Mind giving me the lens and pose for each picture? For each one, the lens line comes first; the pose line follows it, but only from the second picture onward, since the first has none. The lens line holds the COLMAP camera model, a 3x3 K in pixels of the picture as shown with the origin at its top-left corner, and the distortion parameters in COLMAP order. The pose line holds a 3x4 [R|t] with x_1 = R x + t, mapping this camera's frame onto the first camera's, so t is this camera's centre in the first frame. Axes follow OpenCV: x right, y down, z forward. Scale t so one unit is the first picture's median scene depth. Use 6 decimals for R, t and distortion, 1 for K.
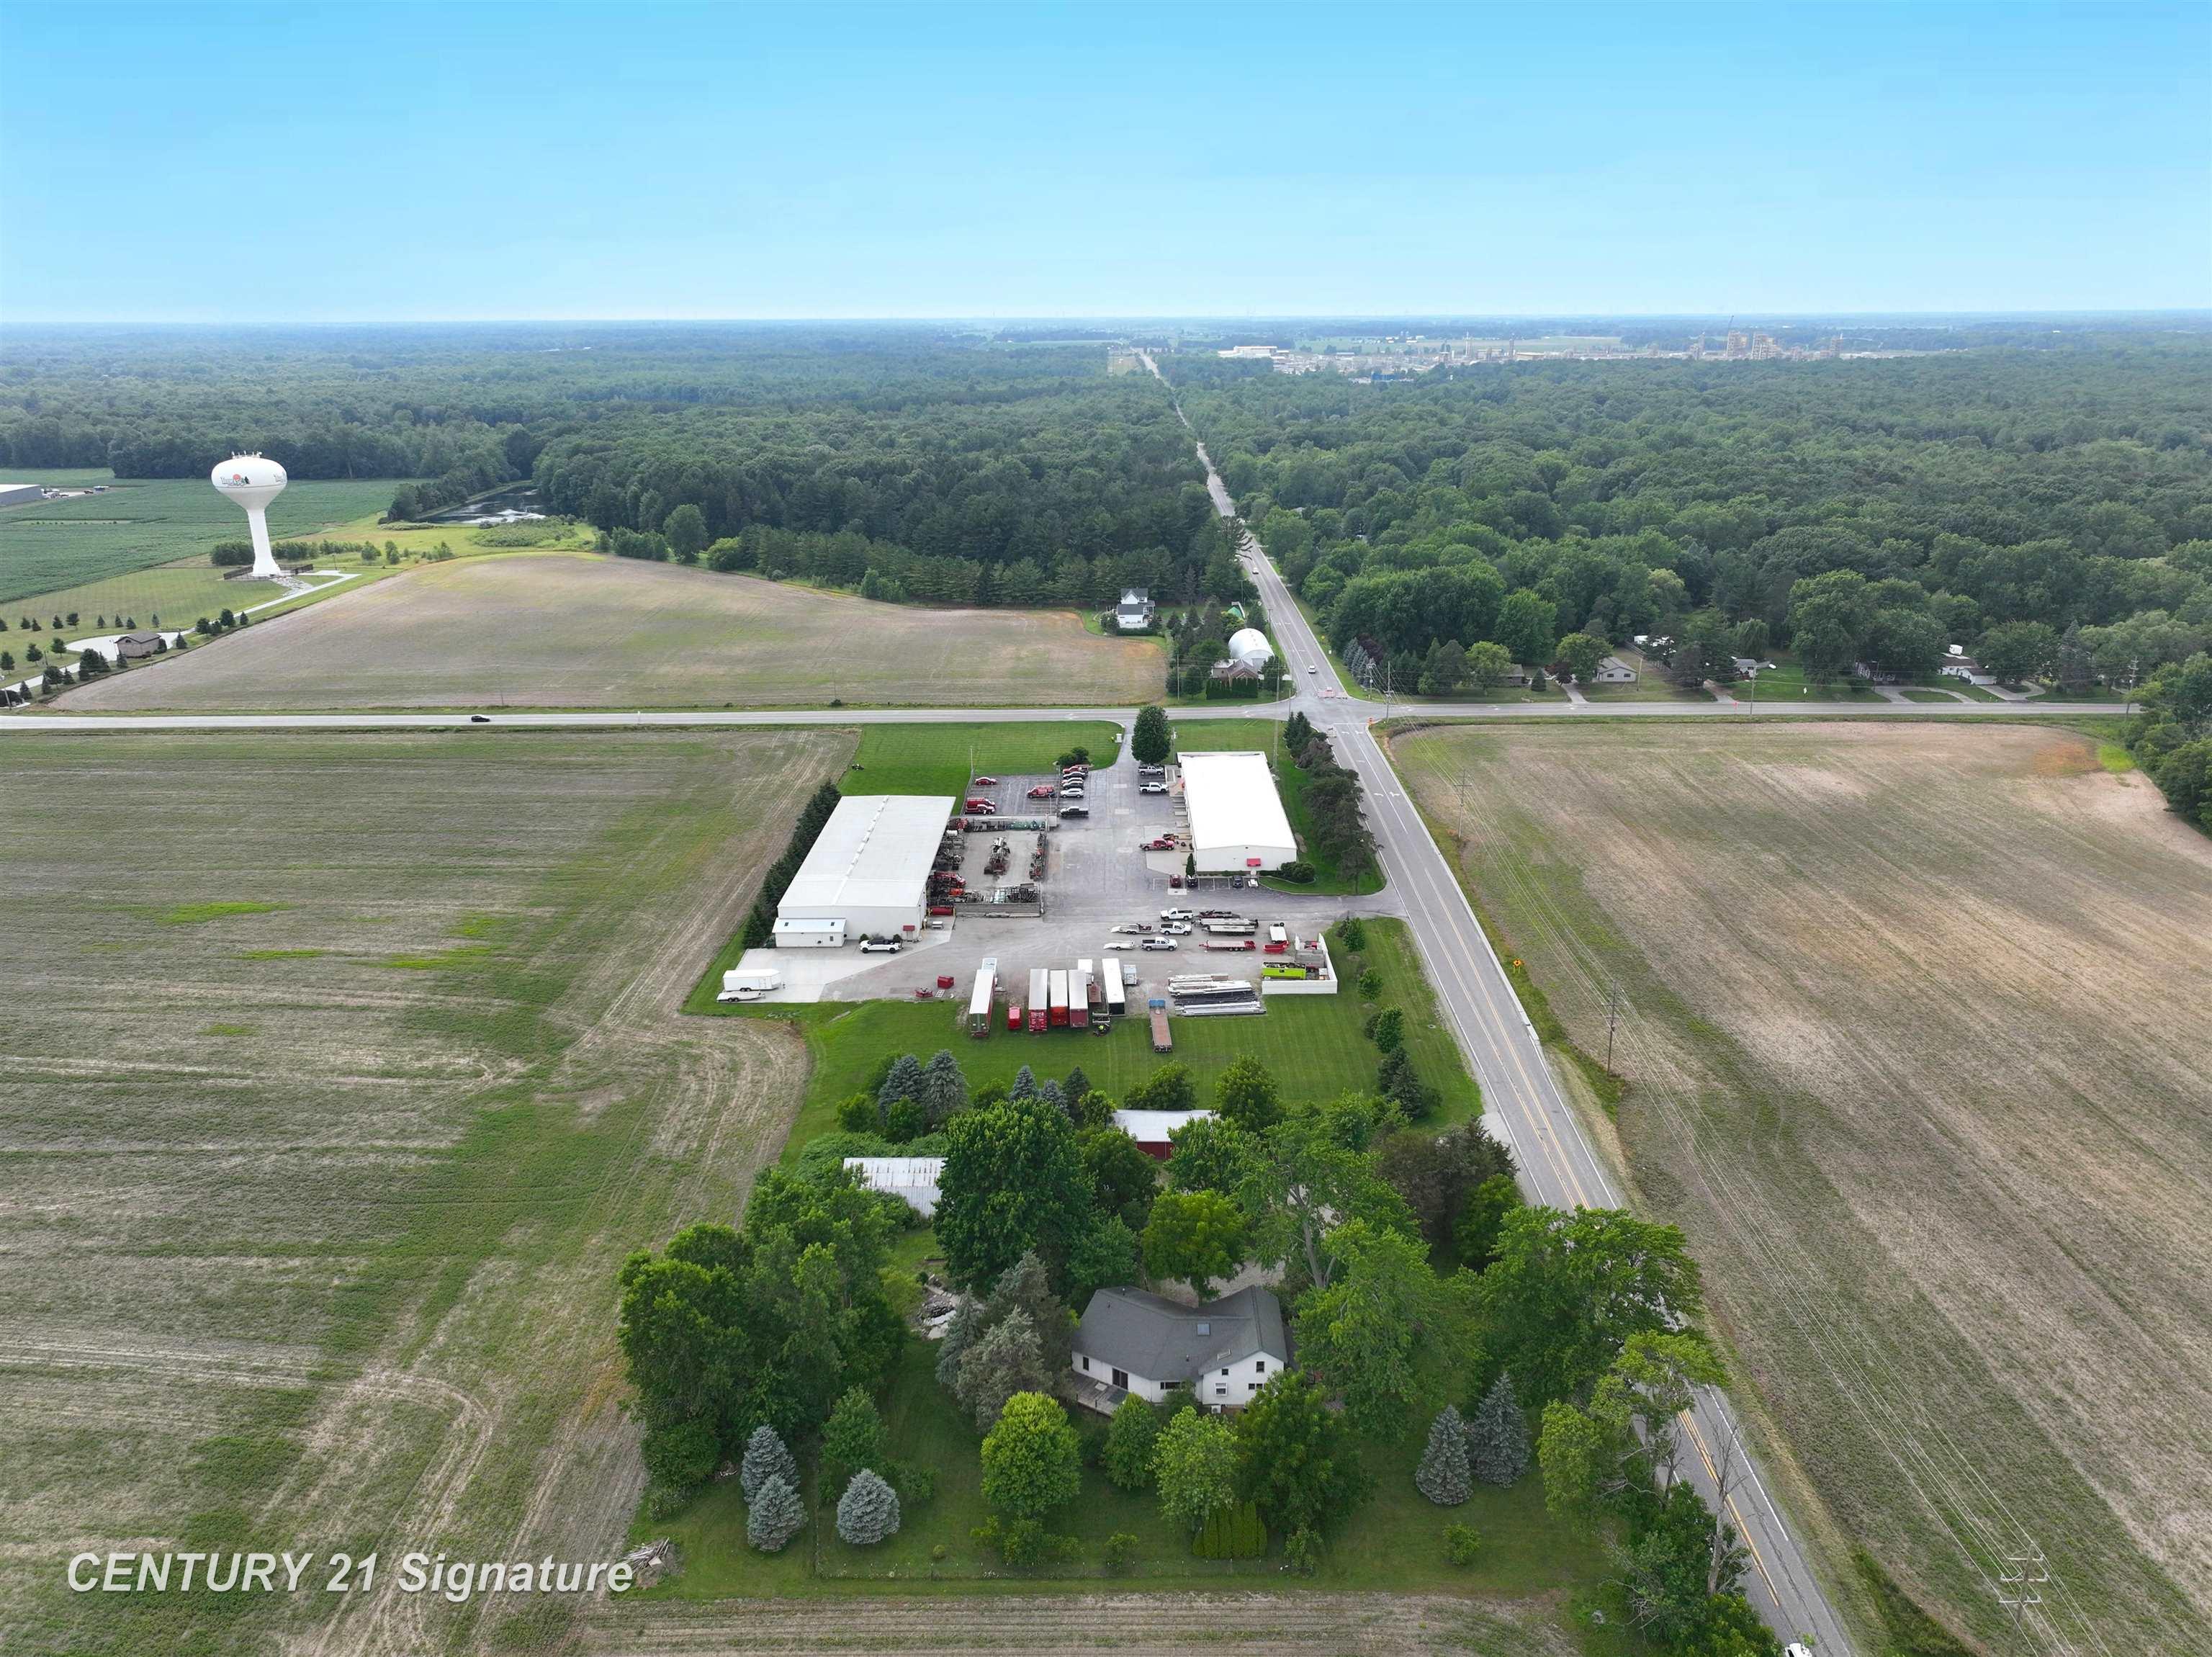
lens RADIAL K [[1567.7, 0, 1115.0], [0, 1567.7, 826.7], [0, 0, 1]] dist [-0.004427, 0.023402]
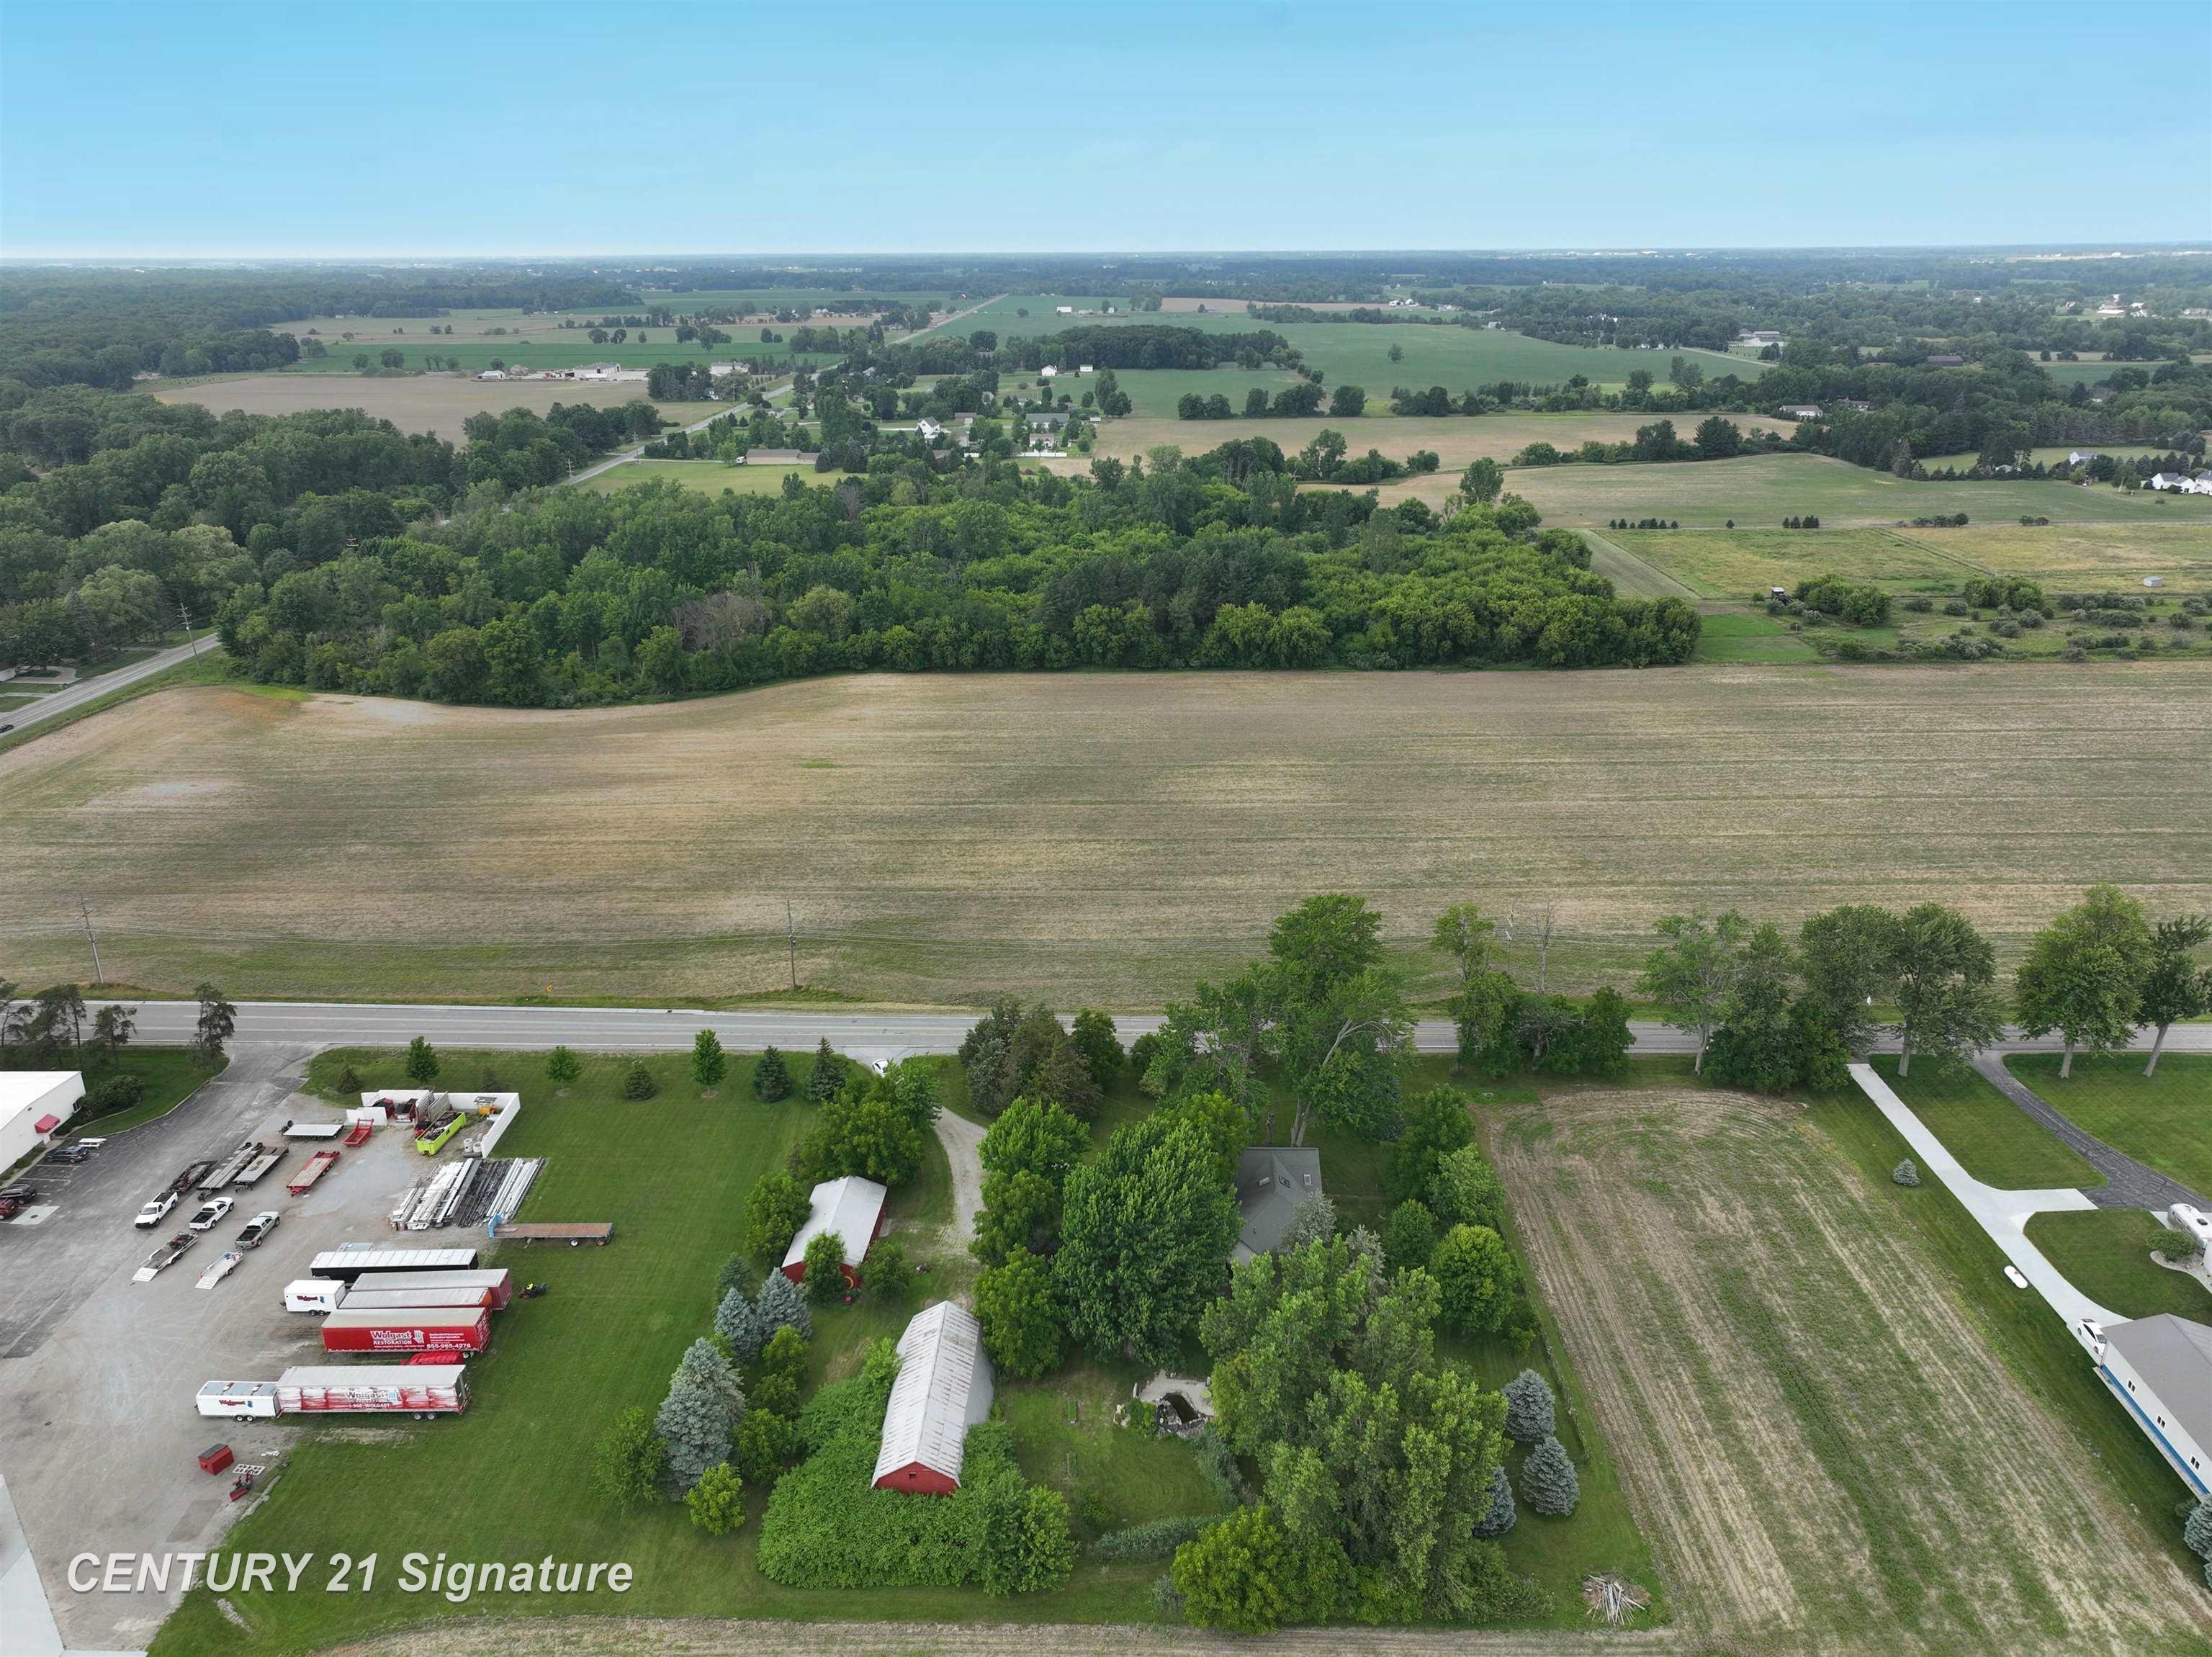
lens RADIAL K [[1567.7, 0, 1117.7], [0, 1567.7, 842.1], [0, 0, 1]] dist [-0.004427, 0.023402]
pose [[0.016860, -0.349926, 0.936625, -0.560864], [0.318870, 0.889726, 0.326665, -0.180720], [-0.947649, 0.293154, 0.126582, 0.568454]]
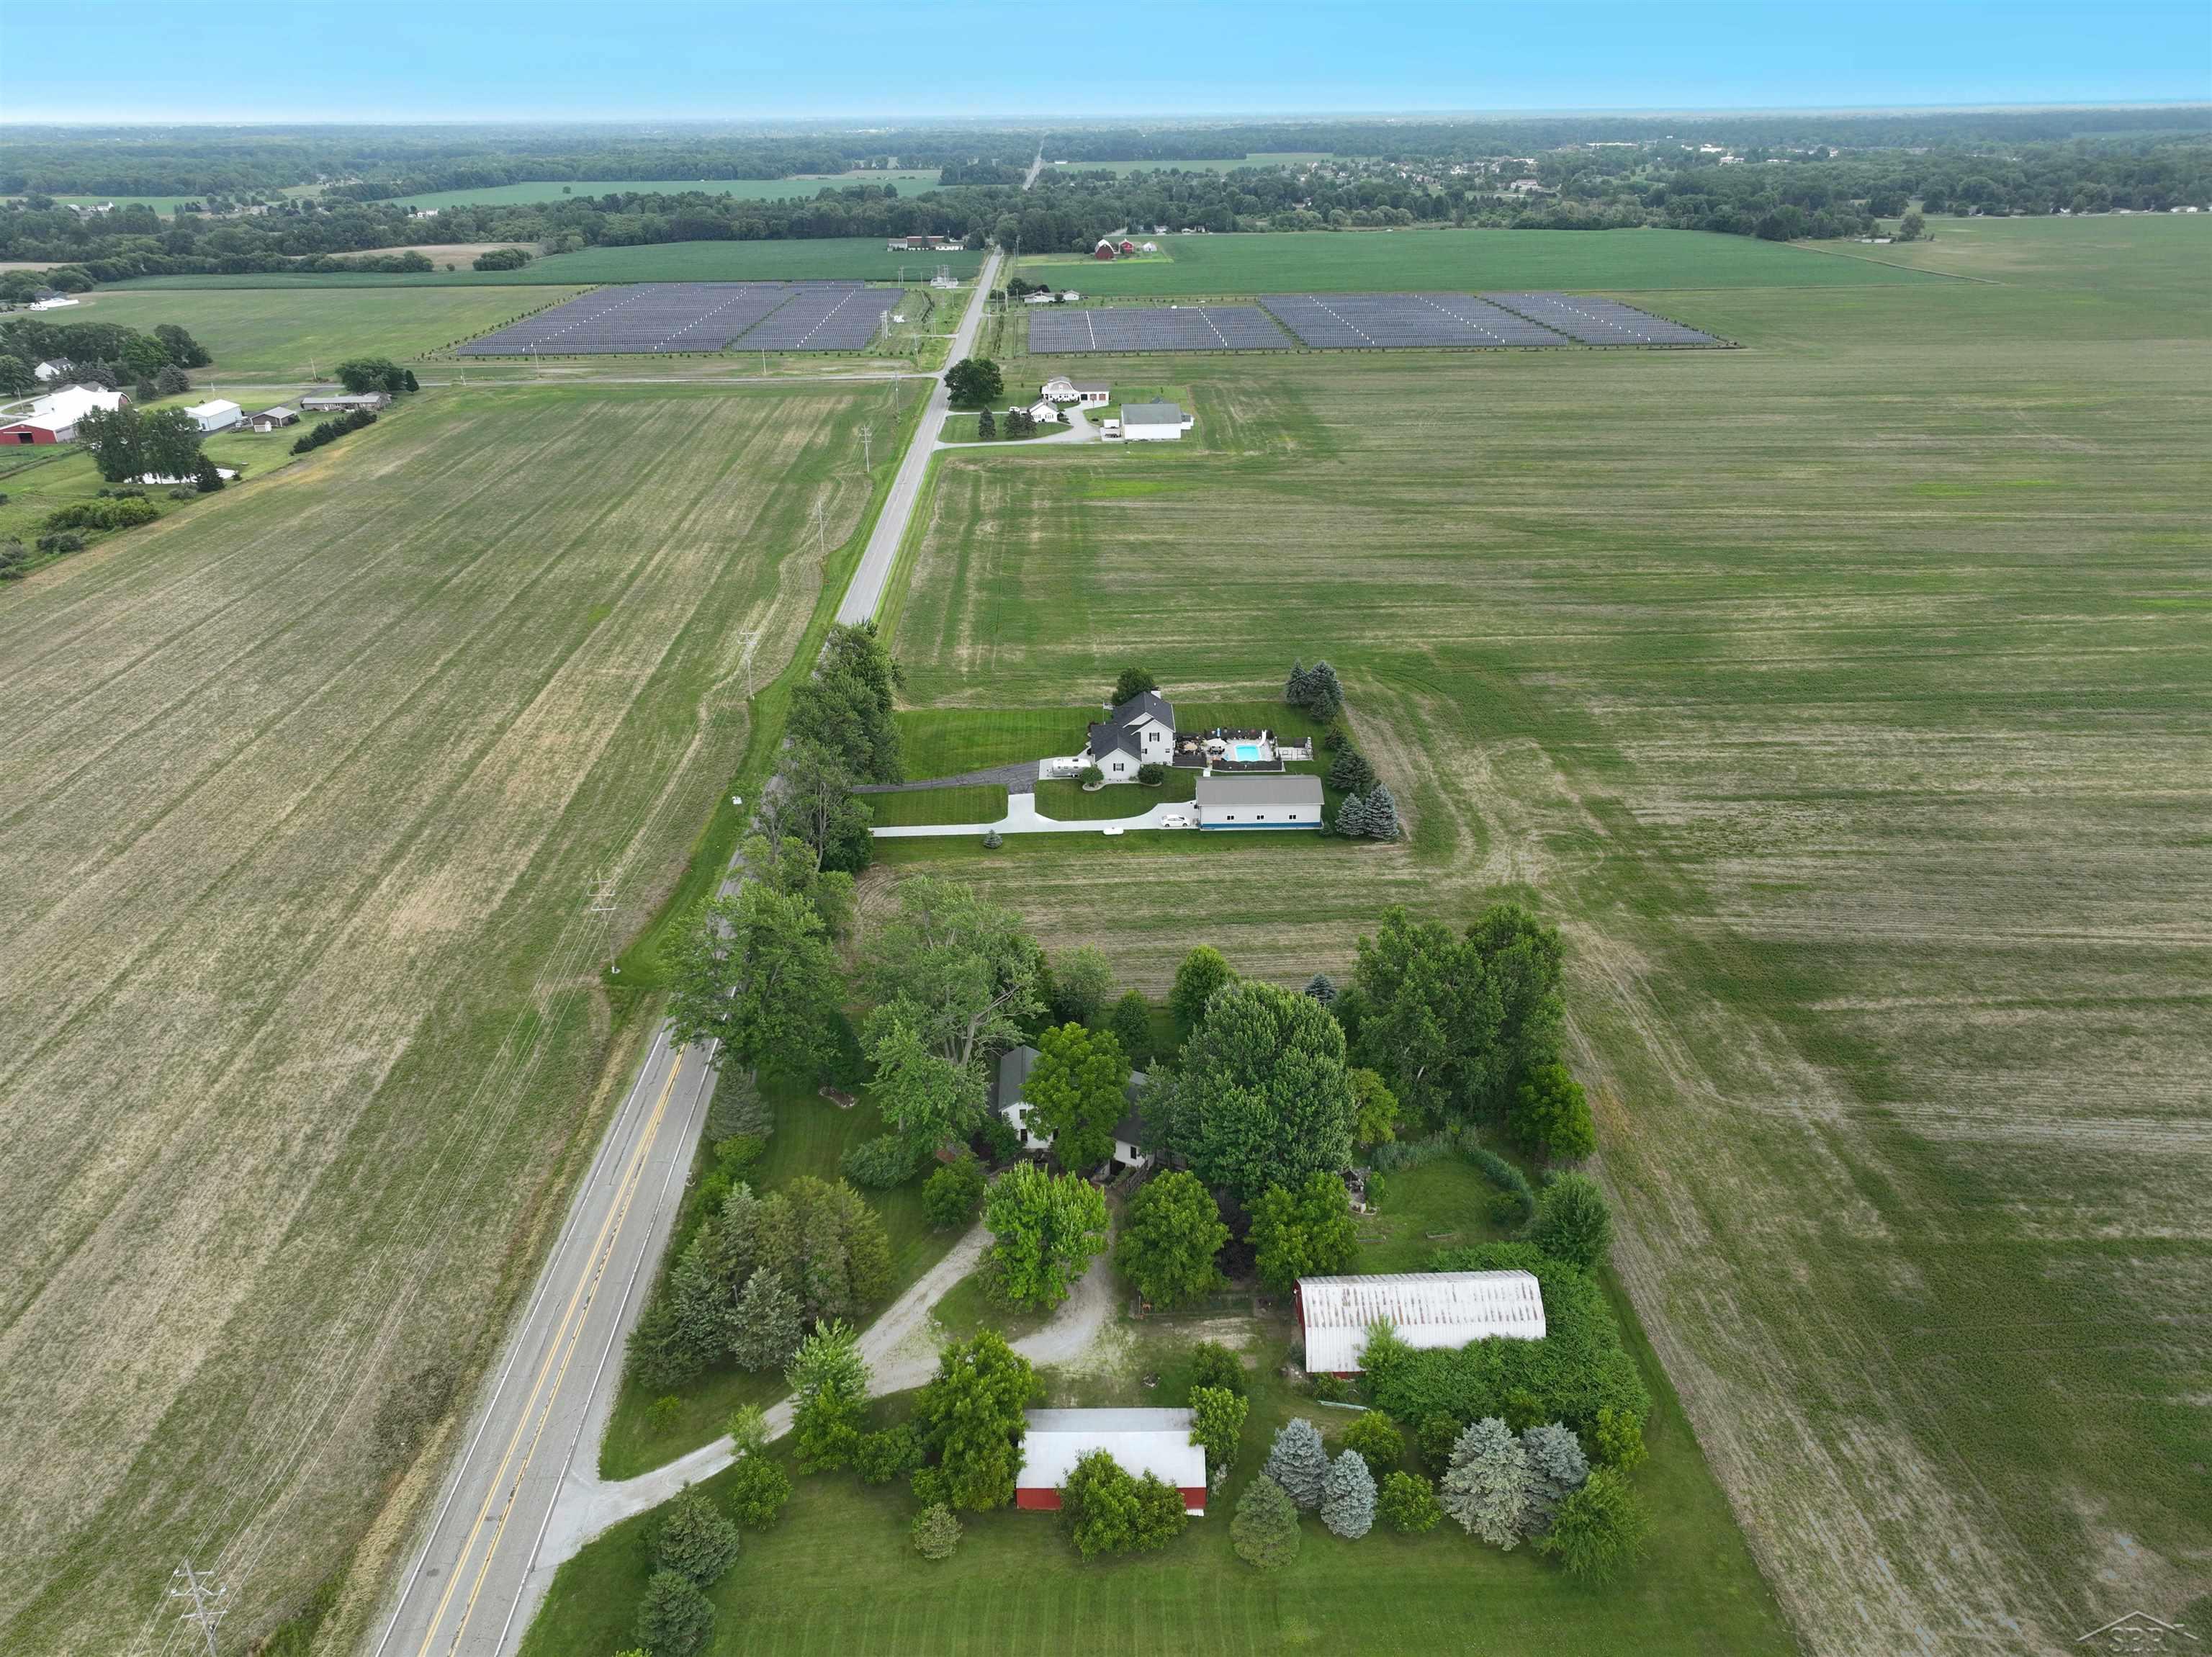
lens RADIAL K [[1567.7, 0, 1115.5], [0, 1567.7, 820.0], [0, 0, 1]] dist [-0.004427, 0.023402]
pose [[-0.998956, 0.031829, -0.032756, 0.035831], [0.001263, 0.736156, 0.676811, -0.350142], [0.045656, 0.676063, -0.735428, 1.066727]]
